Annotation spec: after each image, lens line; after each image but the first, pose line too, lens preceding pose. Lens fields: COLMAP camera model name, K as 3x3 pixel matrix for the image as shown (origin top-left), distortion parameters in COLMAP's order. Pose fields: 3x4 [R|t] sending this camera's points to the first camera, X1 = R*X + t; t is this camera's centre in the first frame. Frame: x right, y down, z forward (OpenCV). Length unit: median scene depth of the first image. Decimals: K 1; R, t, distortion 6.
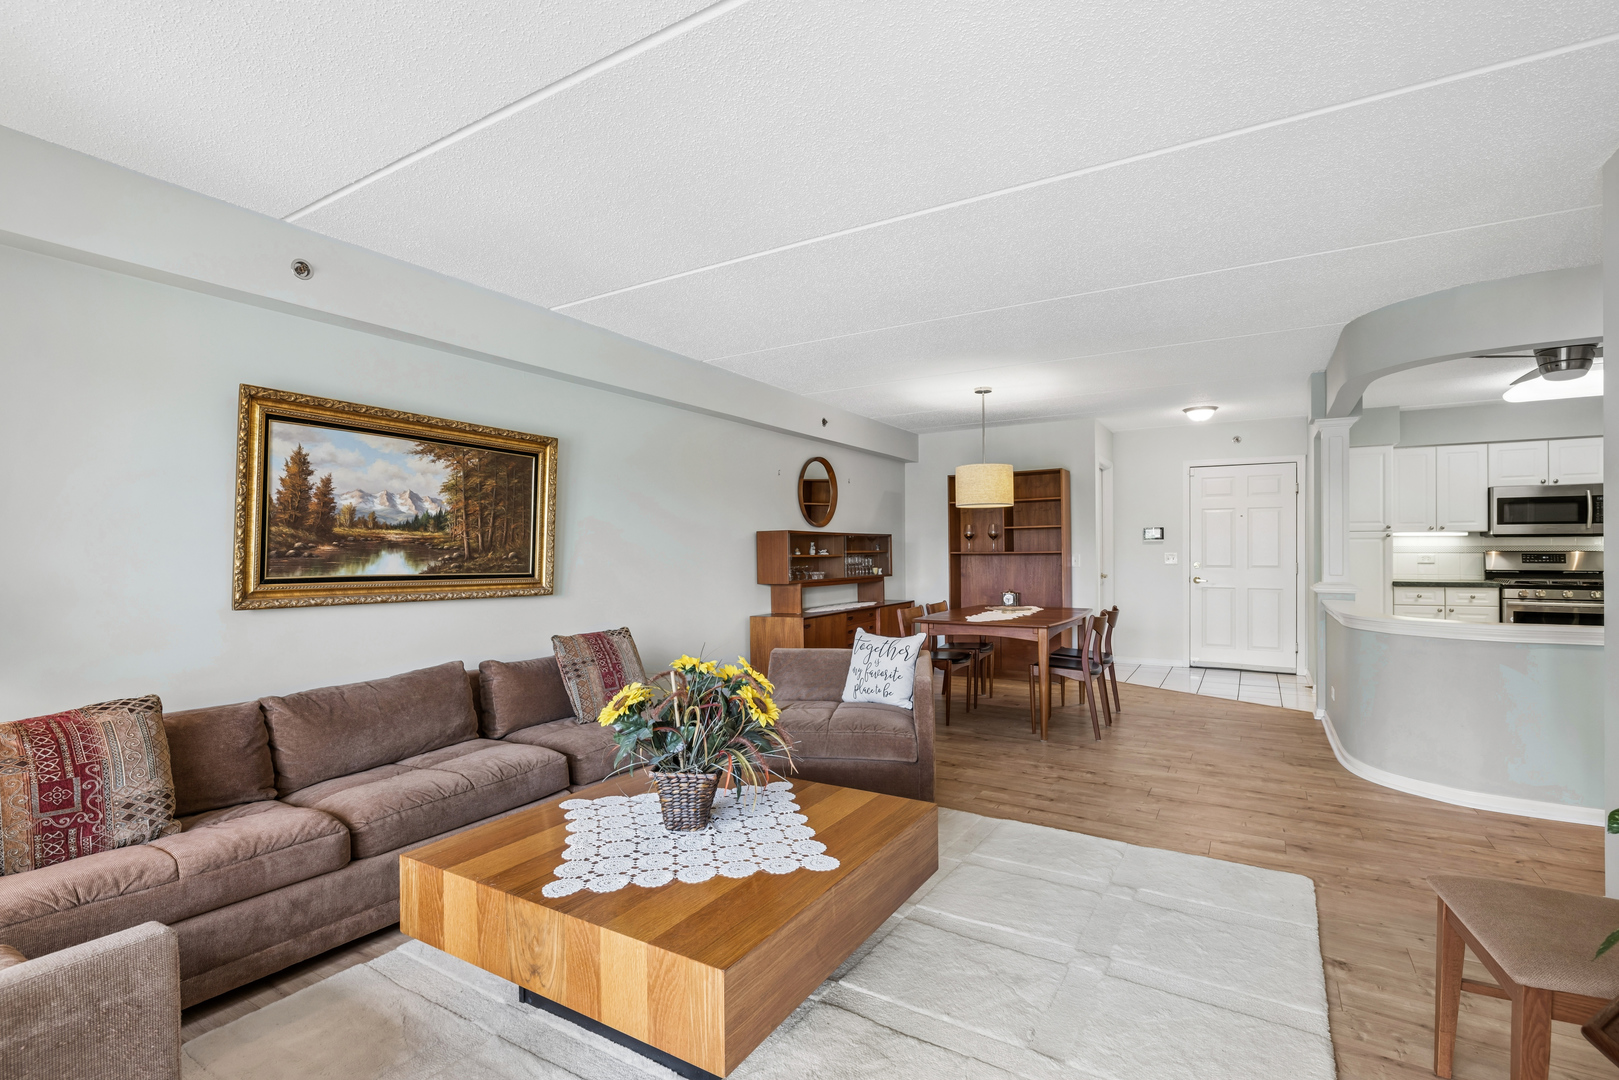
lens RADIAL K [[784.3, 0, 792.6], [0, 784.3, 545.9], [0, 0, 1]] dist [-0.003939, 0.002209]
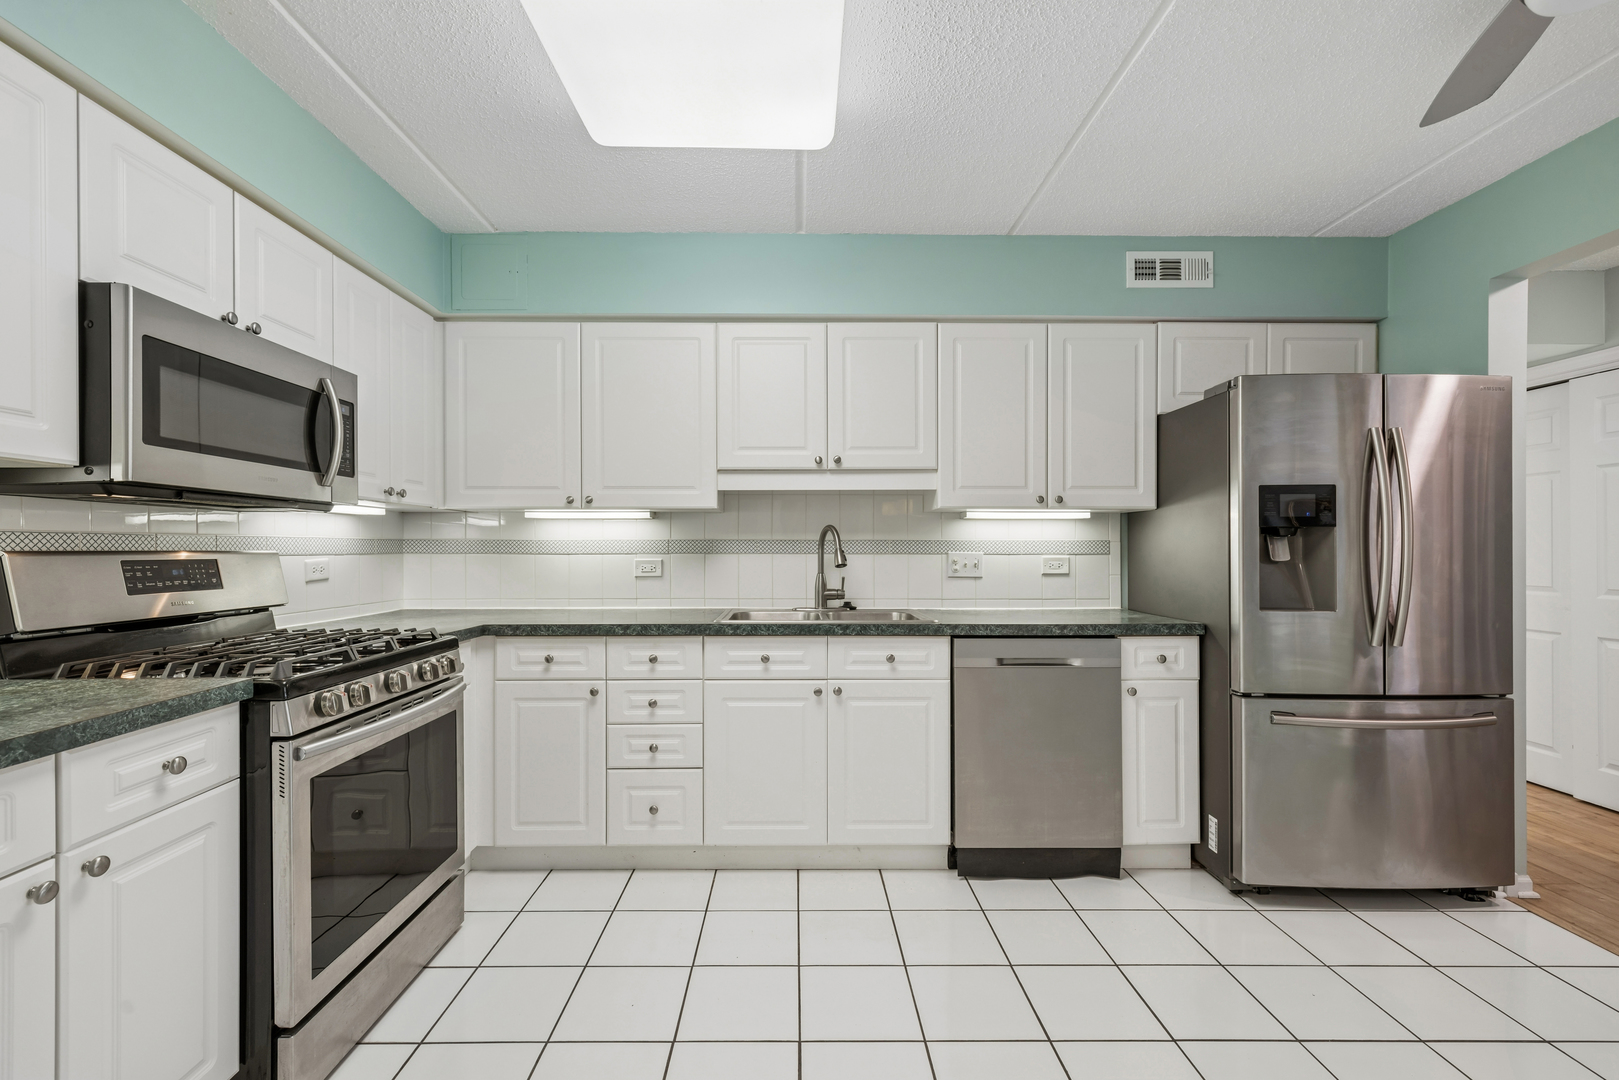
lens RADIAL K [[690.6, 0, 799.6], [0, 690.6, 548.7], [0, 0, 1]] dist [0.001122, 0.000385]
pose [[-0.510522, 0.002771, 0.859860, 0.984802], [-0.004405, 0.999973, -0.005838, 0.009971], [-0.859853, -0.006768, -0.510496, 1.511439]]
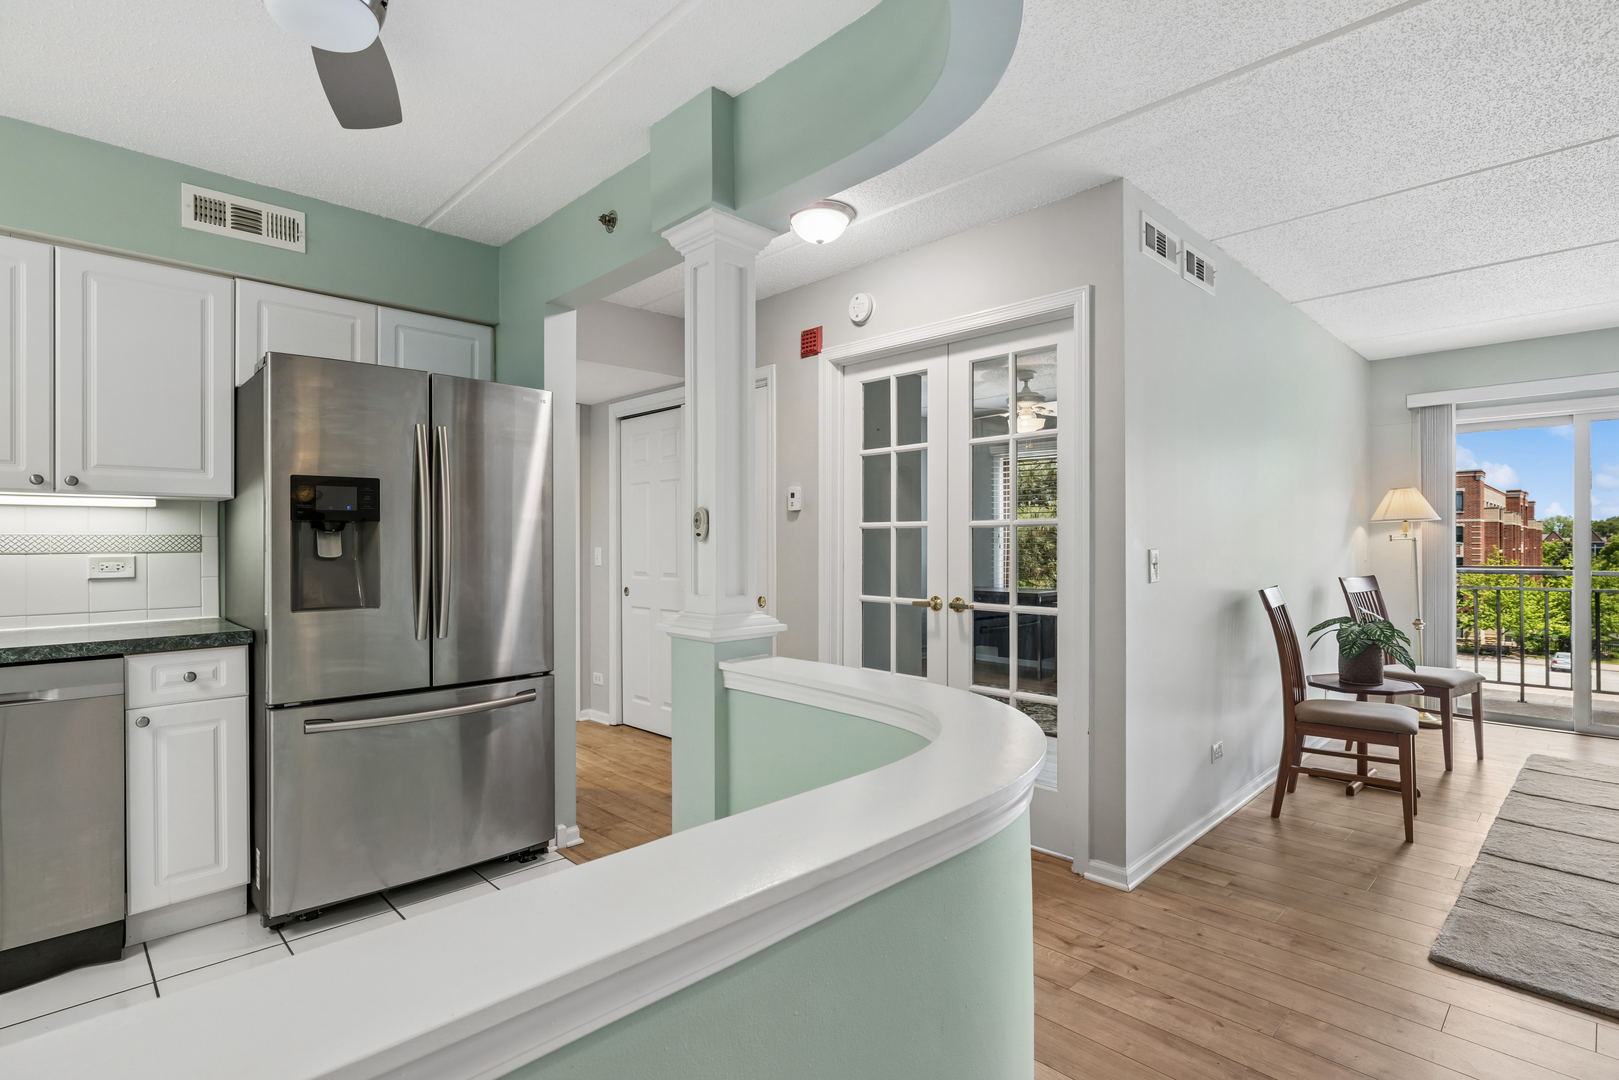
lens RADIAL K [[784.3, 0, 808.0], [0, 784.3, 538.1], [0, 0, 1]] dist [-0.003939, 0.002209]
pose [[-0.965755, 0.008031, 0.259330, 0.755289], [0.005296, 0.999923, -0.011244, 0.008878], [-0.259401, -0.009485, -0.965723, 1.366193]]
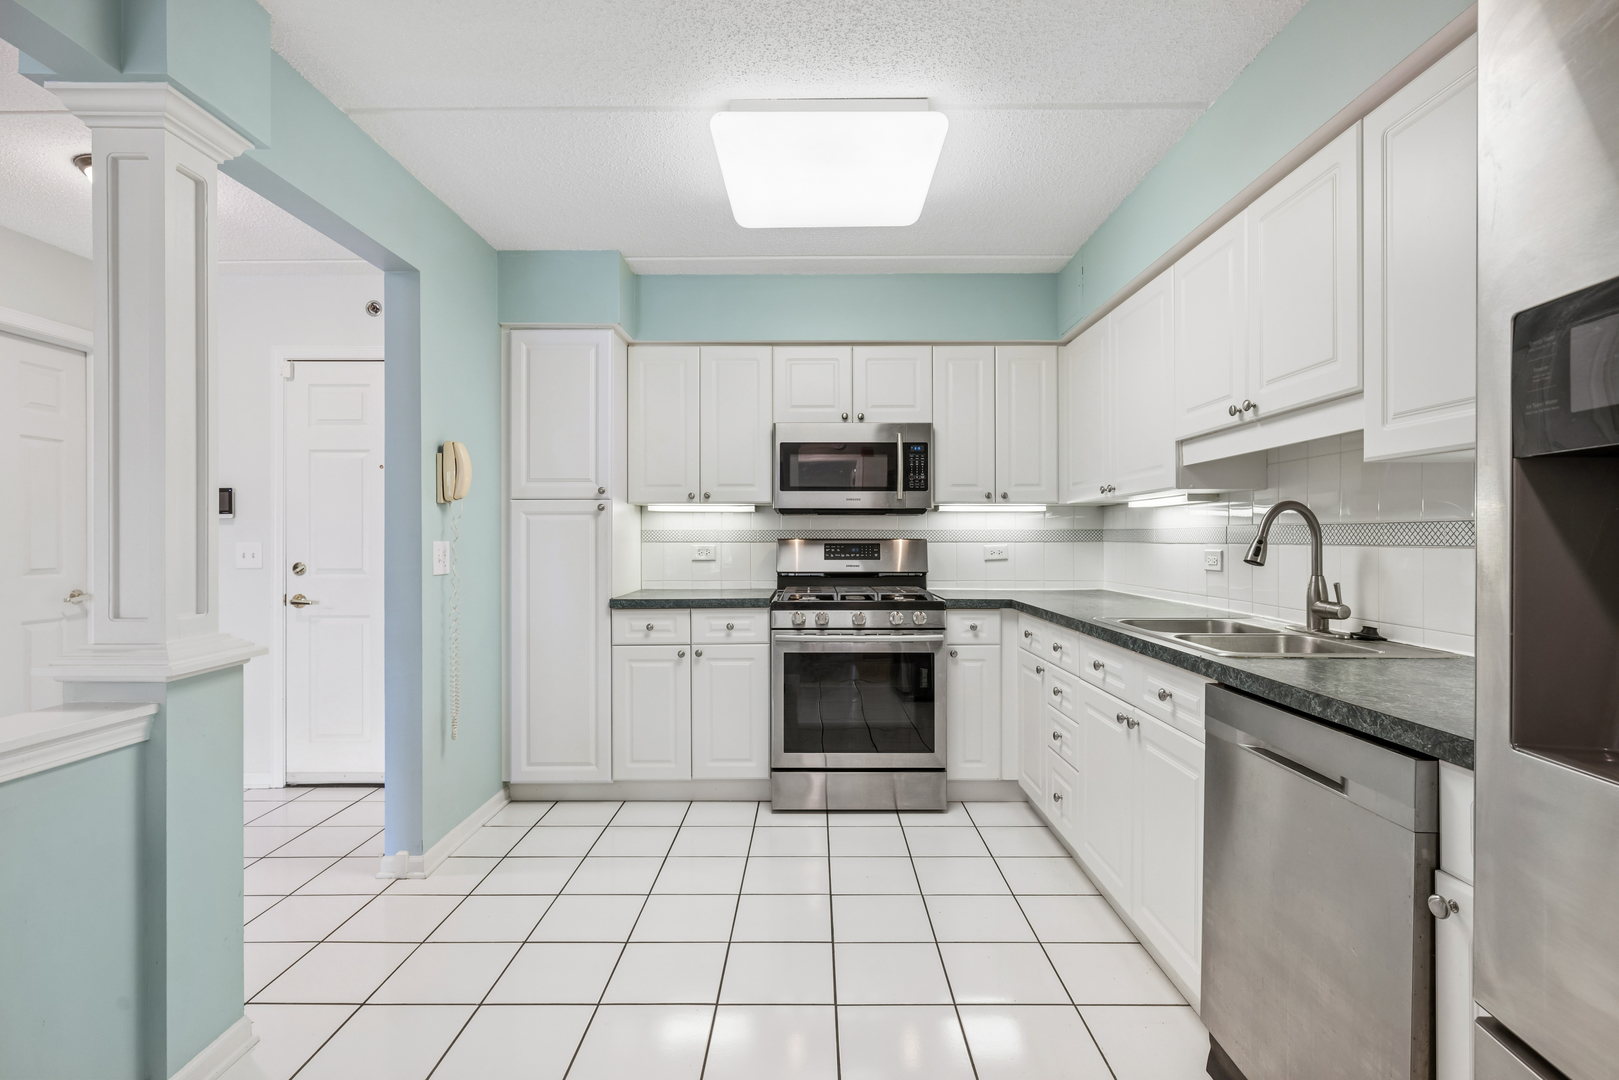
lens RADIAL K [[784.3, 0, 805.4], [0, 784.3, 535.2], [0, 0, 1]] dist [-0.003939, 0.002209]
pose [[0.868188, 0.002982, 0.496226, 1.037494], [-0.003977, 0.999992, 0.000950, 0.005361], [-0.496219, -0.002798, 0.868193, 0.826421]]
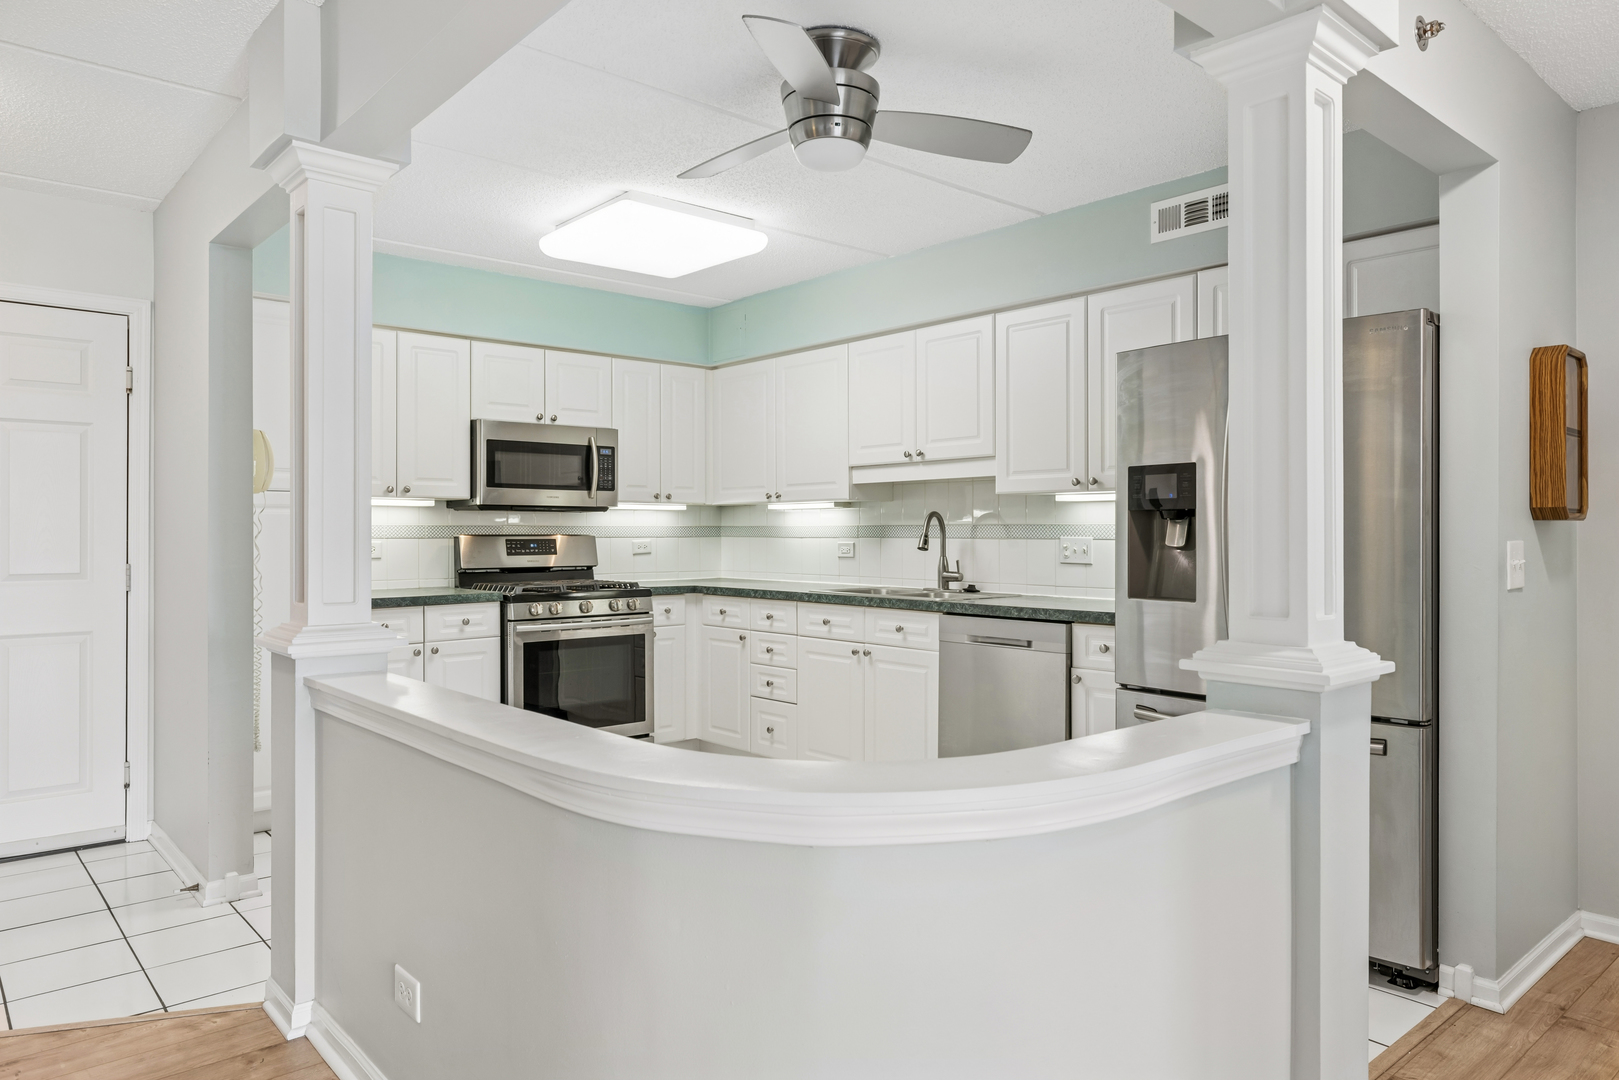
lens RADIAL K [[1058.8, 0, 814.0], [0, 1058.8, 531.1], [0, 0, 1]] dist [0.006303, 0.000364]
pose [[0.316401, 0.002609, 0.948622, 0.420350], [-0.005796, 0.999983, -0.000817, 0.005123], [-0.948608, -0.005239, 0.316410, 0.876026]]
